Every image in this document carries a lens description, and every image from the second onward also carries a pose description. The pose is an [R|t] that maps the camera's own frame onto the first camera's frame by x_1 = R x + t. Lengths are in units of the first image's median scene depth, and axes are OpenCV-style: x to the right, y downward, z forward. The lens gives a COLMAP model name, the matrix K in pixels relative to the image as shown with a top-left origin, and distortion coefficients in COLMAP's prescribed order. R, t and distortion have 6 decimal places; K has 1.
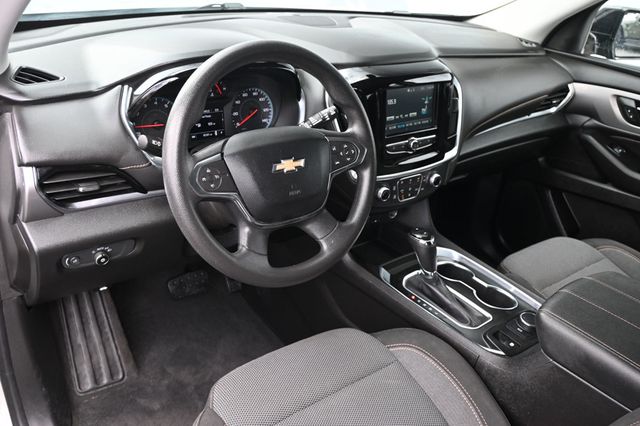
lens RADIAL K [[547.5, 0, 320.0], [0, 547.5, 213.0], [0, 0, 1]] dist [-0.014626, -0.007362]
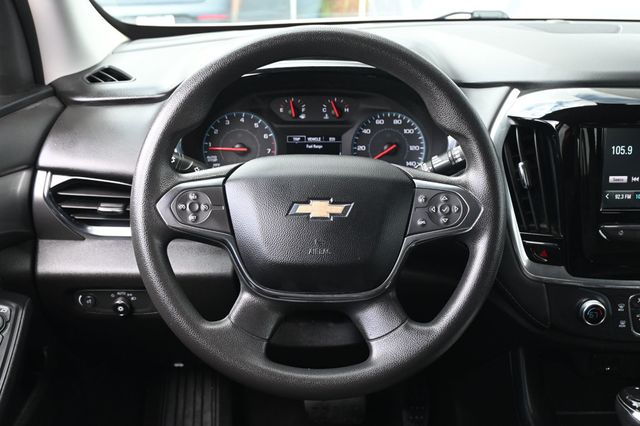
lens RADIAL K [[829.6, 0, 320.0], [0, 829.6, 213.0], [0, 0, 1]] dist [0.022692, 0.013617]
pose [[0.802018, 0.110397, -0.587009, 0.410669], [-0.213706, 0.970751, -0.109415, 0.020013], [0.557761, 0.213201, 0.802152, 0.161958]]
